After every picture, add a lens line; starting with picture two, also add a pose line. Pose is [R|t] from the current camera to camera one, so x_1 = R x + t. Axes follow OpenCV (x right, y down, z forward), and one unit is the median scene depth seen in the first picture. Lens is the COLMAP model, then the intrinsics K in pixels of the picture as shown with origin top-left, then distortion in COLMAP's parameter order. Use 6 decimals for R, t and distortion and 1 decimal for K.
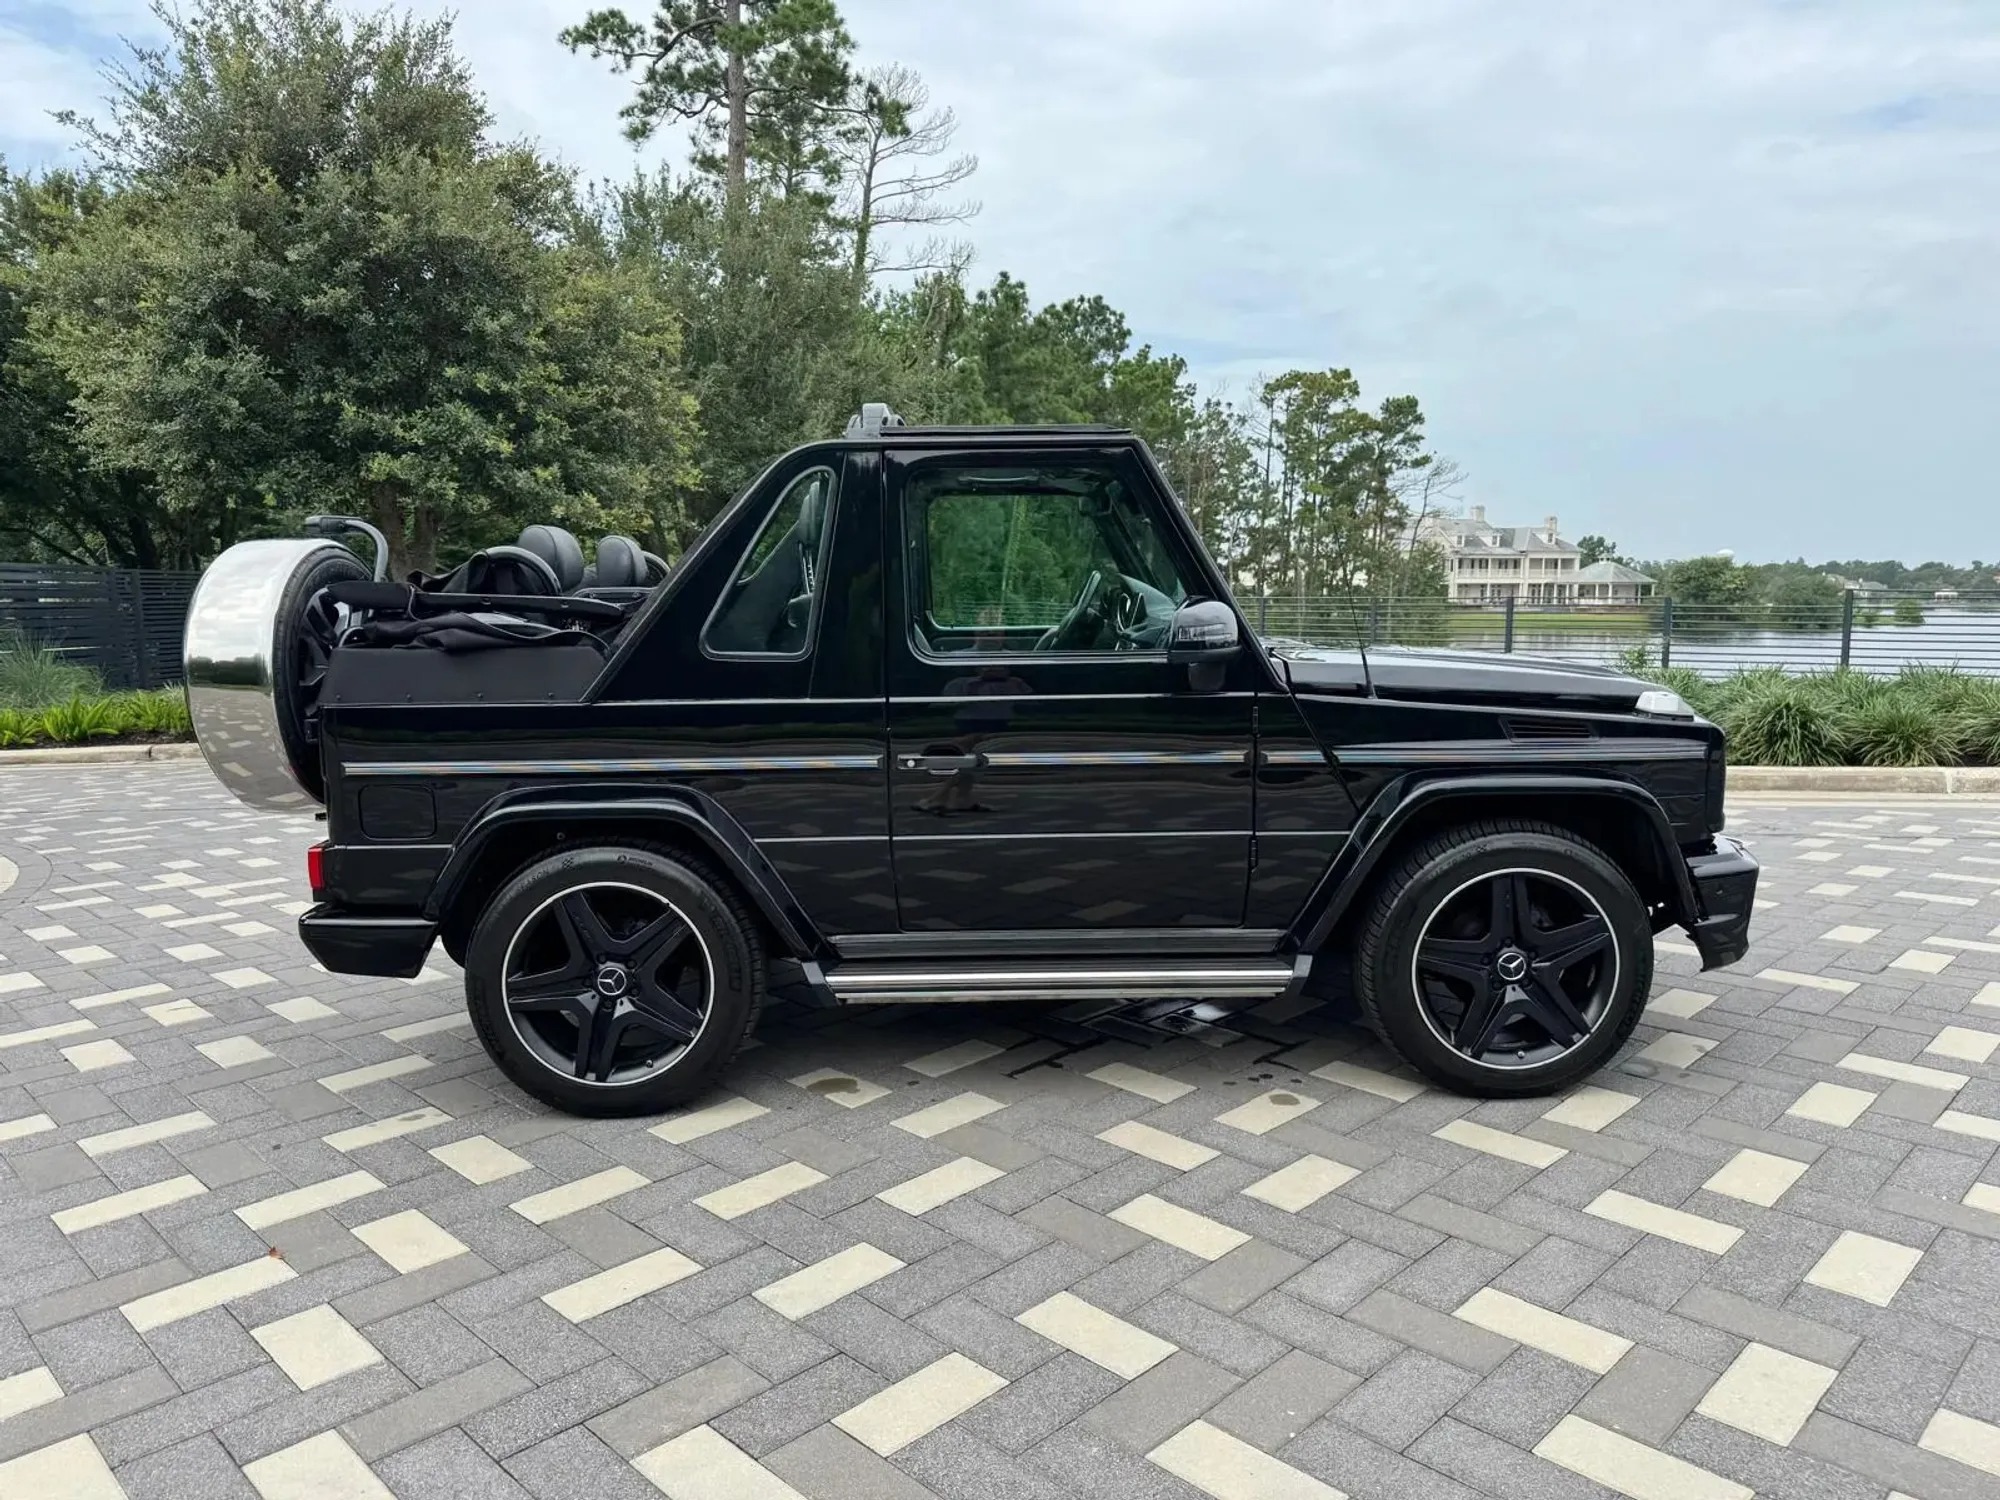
lens RADIAL K [[1398.2, 0, 990.5], [0, 1398.2, 738.1], [0, 0, 1]] dist [0.041289, -0.054088]
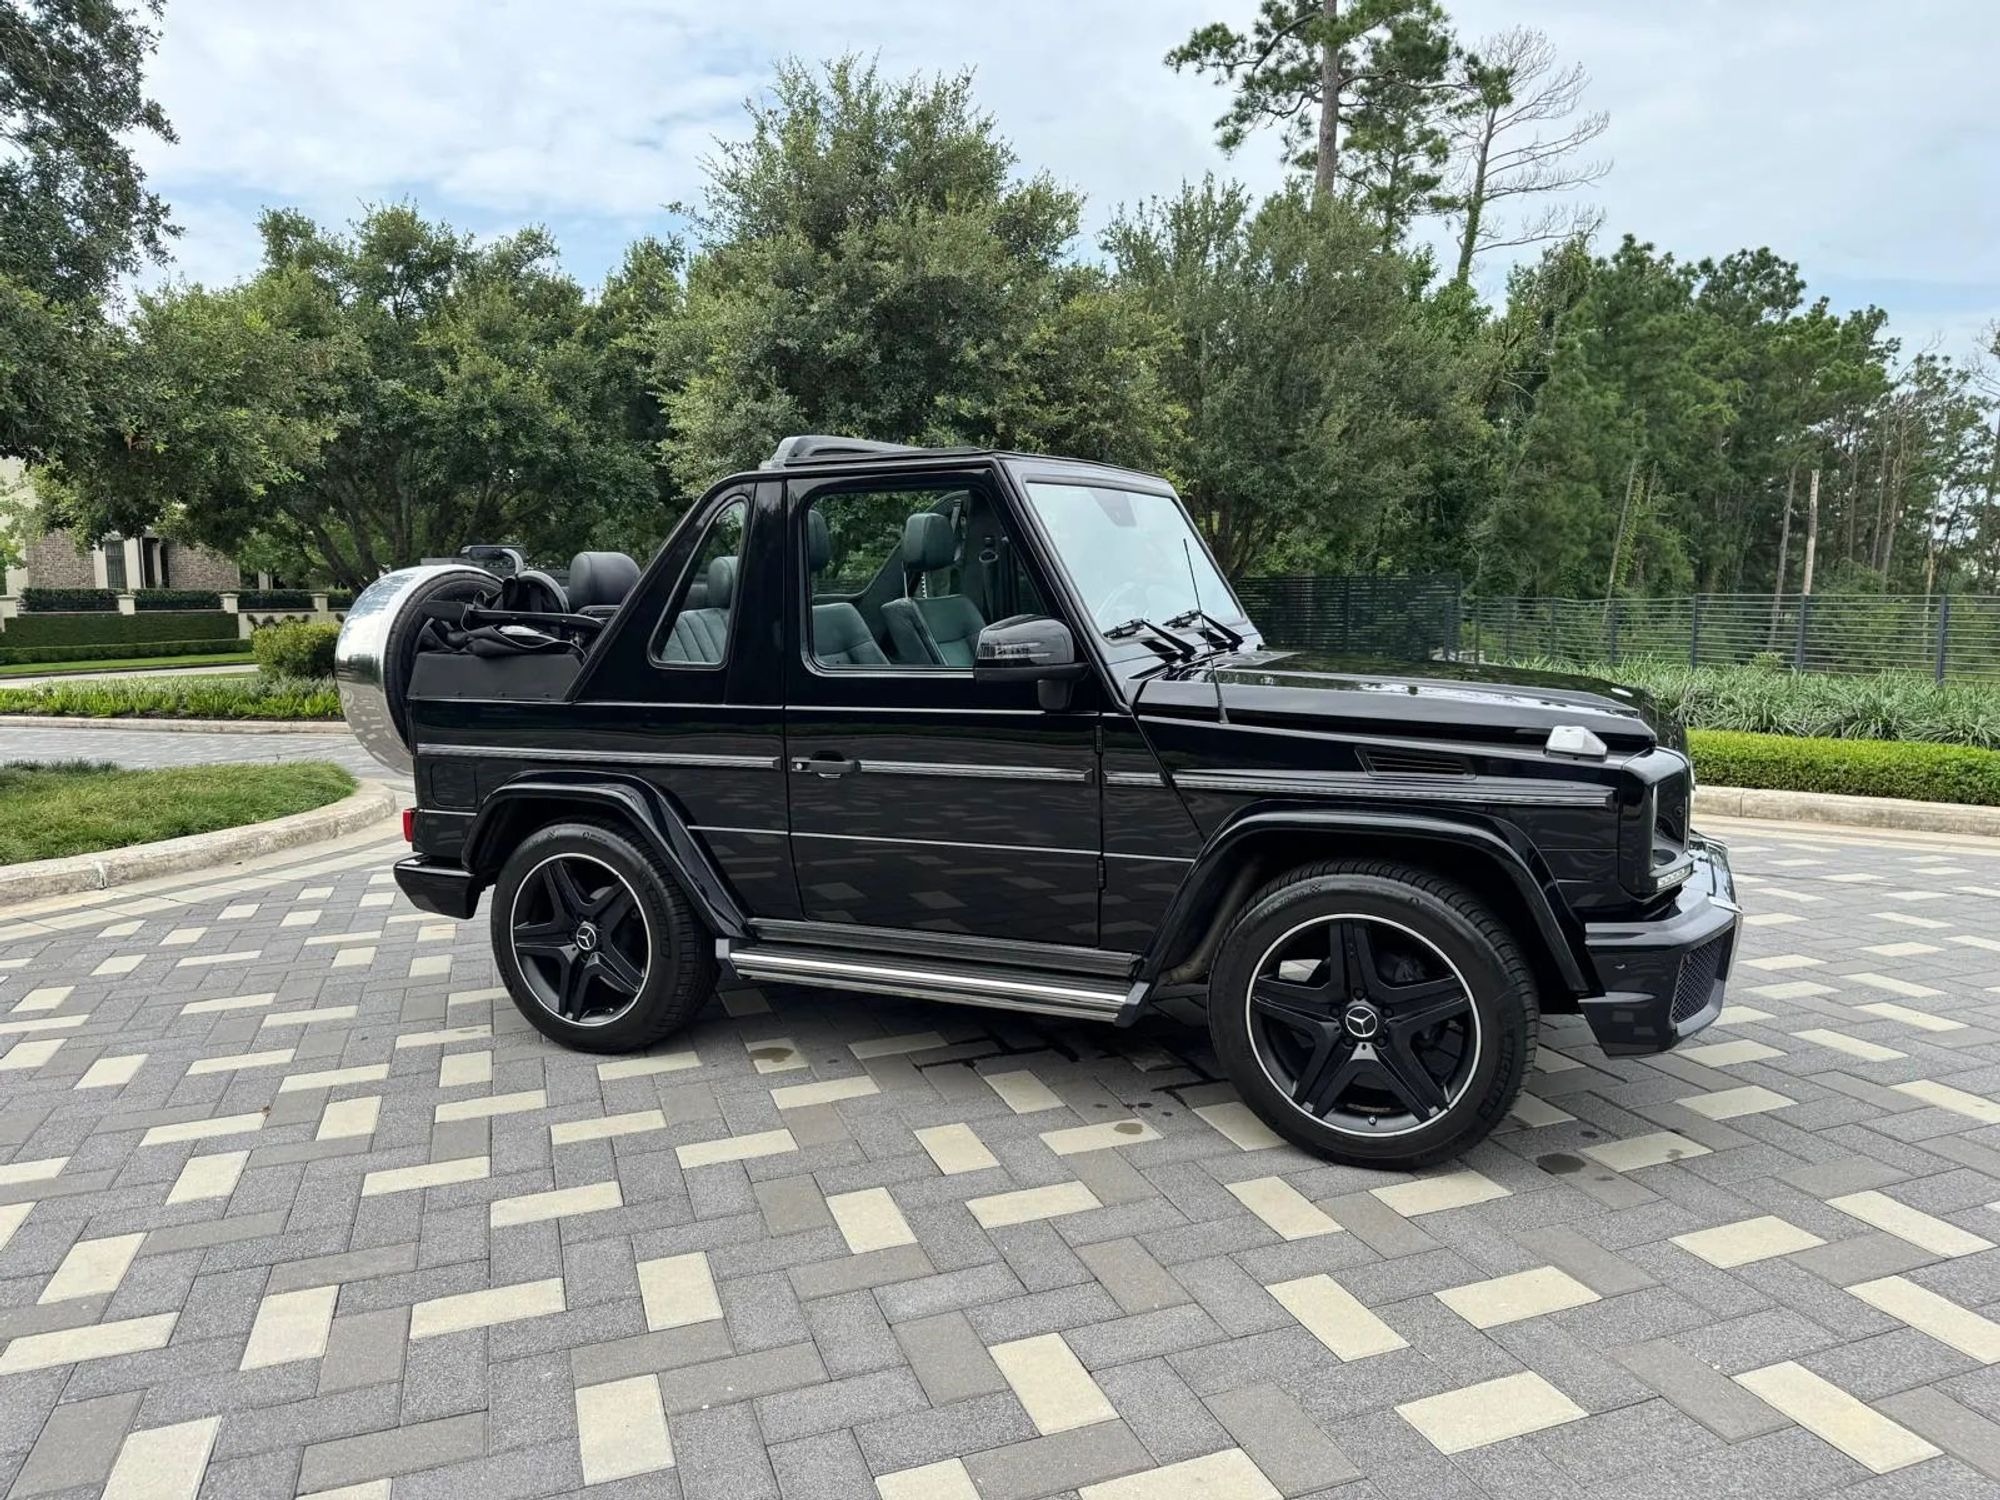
lens RADIAL K [[1398.2, 0, 990.5], [0, 1398.2, 738.1], [0, 0, 1]] dist [0.041289, -0.054088]
pose [[0.901291, 0.040100, -0.431354, 0.521852], [-0.039119, 0.999172, 0.011149, -0.020819], [0.431444, 0.006825, 0.902114, 0.074606]]
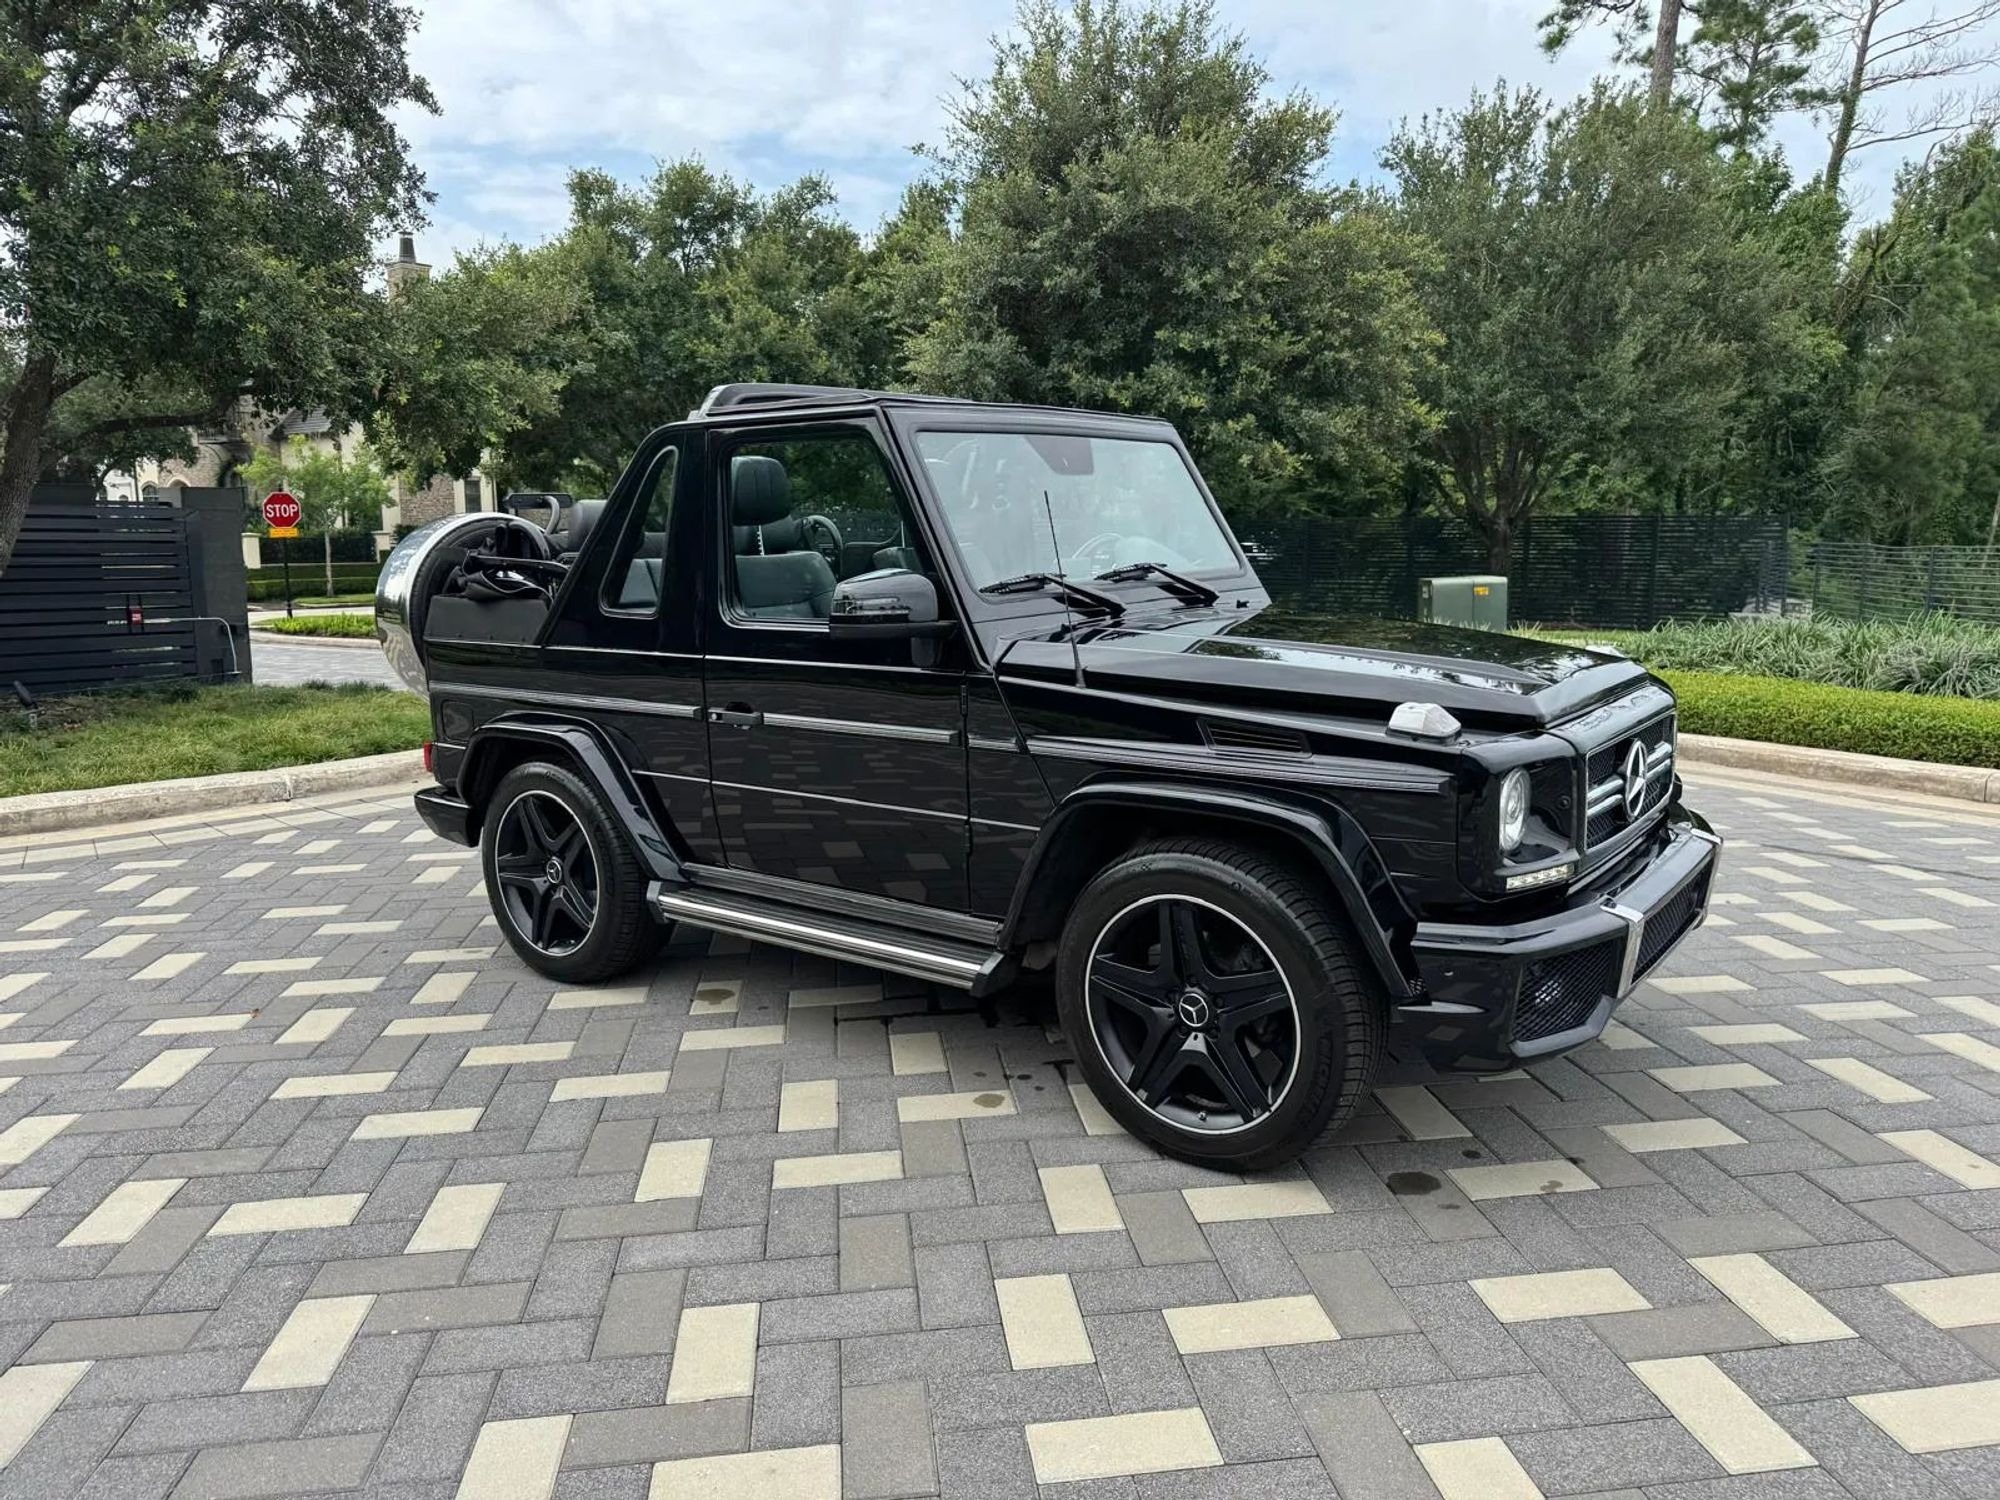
lens RADIAL K [[1401.2, 0, 997.0], [0, 1401.2, 729.7], [0, 0, 1]] dist [0.044456, -0.054371]
pose [[0.786161, 0.086096, -0.611996, 0.757221], [-0.062904, 0.996253, 0.059348, -0.047967], [0.614812, -0.008160, 0.788631, 0.252252]]
